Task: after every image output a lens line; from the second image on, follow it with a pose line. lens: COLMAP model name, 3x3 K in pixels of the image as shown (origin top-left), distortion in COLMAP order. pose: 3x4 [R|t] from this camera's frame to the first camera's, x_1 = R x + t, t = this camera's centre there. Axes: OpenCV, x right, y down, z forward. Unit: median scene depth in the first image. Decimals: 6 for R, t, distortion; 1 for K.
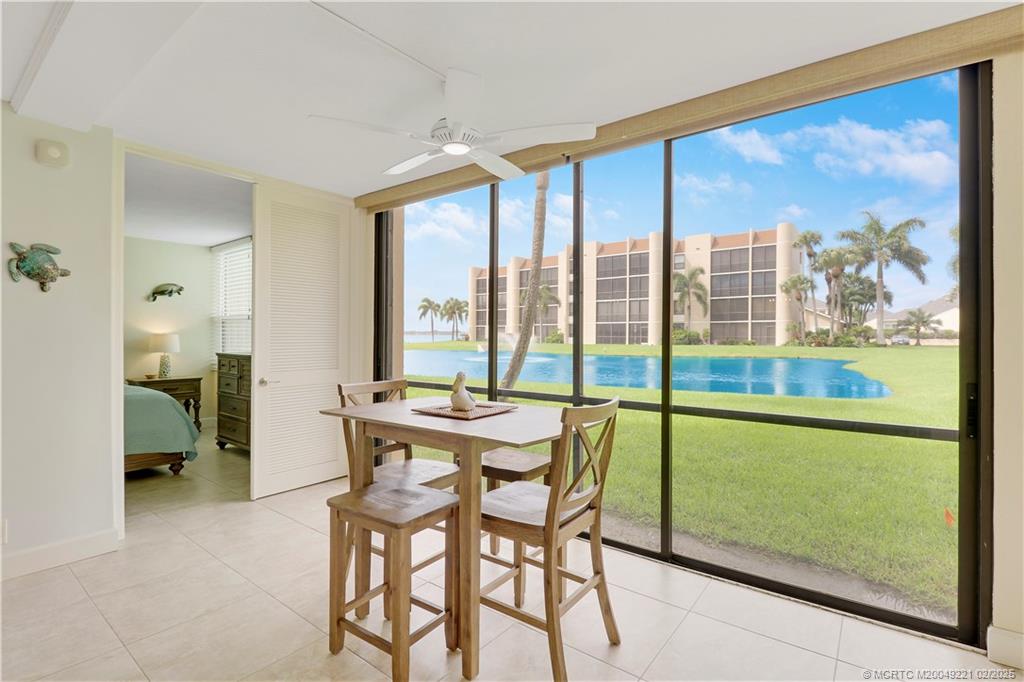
lens RADIAL K [[479.9, 0, 510.3], [0, 479.9, 342.5], [0, 0, 1]] dist [-0.003834, -0.000867]
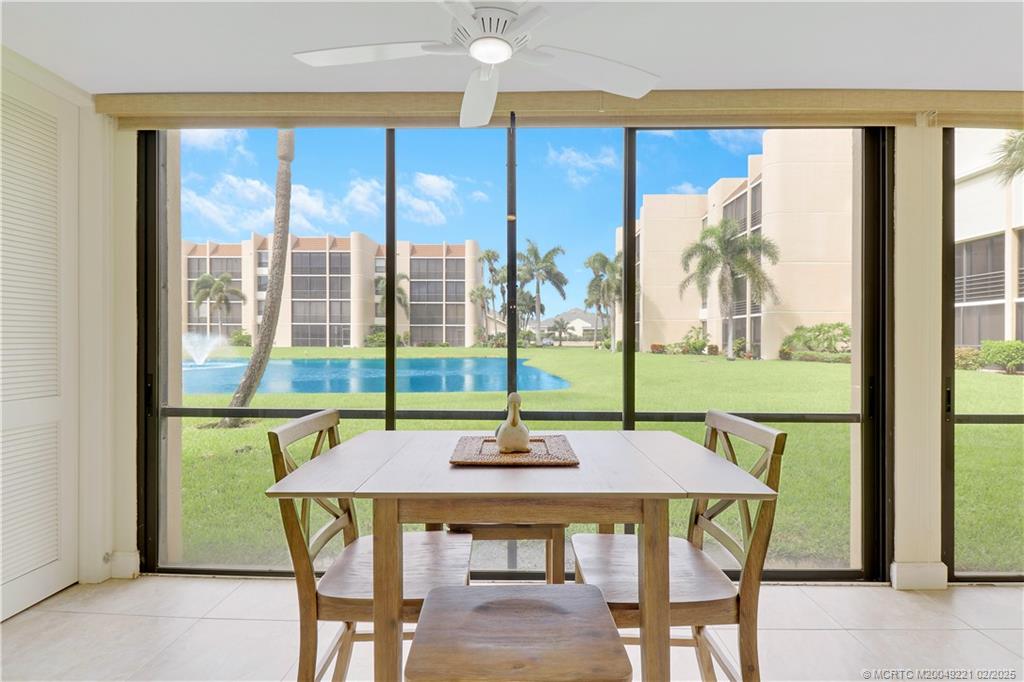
lens RADIAL K [[477.1, 0, 515.4], [0, 477.1, 349.7], [0, 0, 1]] dist [-0.001754, -0.000395]
pose [[0.803774, -0.010149, 0.594848, -0.023028], [0.003864, 0.999922, 0.011838, -0.000296], [-0.594922, -0.007217, 0.803751, 0.022083]]
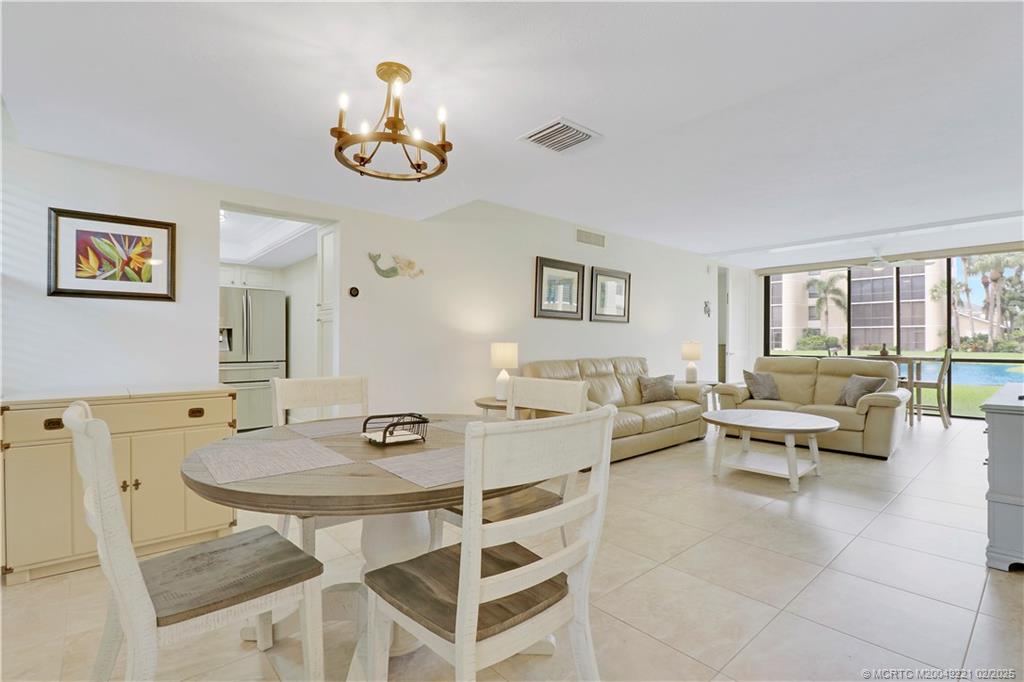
lens RADIAL K [[476.5, 0, 512.0], [0, 476.5, 341.0], [0, 0, 1]] dist [-0.004412, -0.009927]
pose [[0.980473, 0.001504, -0.196649, -0.085466], [-0.004698, 0.999865, -0.015774, 0.004791], [0.196599, 0.016390, 0.980347, -0.112720]]
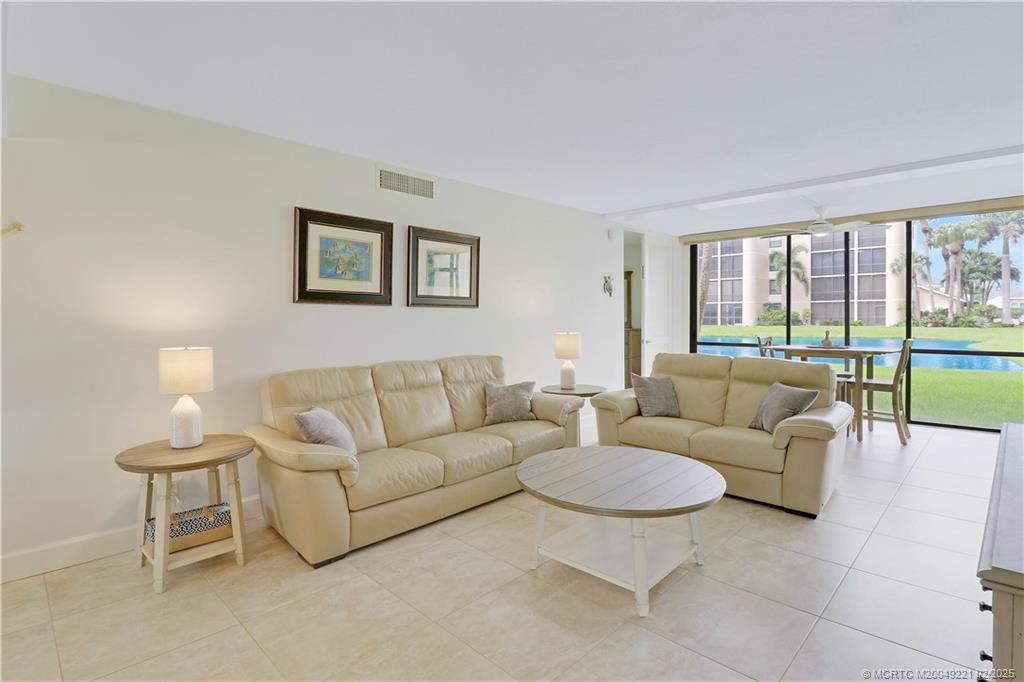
lens RADIAL K [[502.3, 0, 510.5], [0, 502.3, 323.6], [0, 0, 1]] dist [0.012990, -0.017773]
pose [[0.992695, -0.002291, -0.120625, -0.062574], [0.002139, 0.999997, -0.001391, 0.001119], [0.120628, 0.001123, 0.992697, -0.075872]]
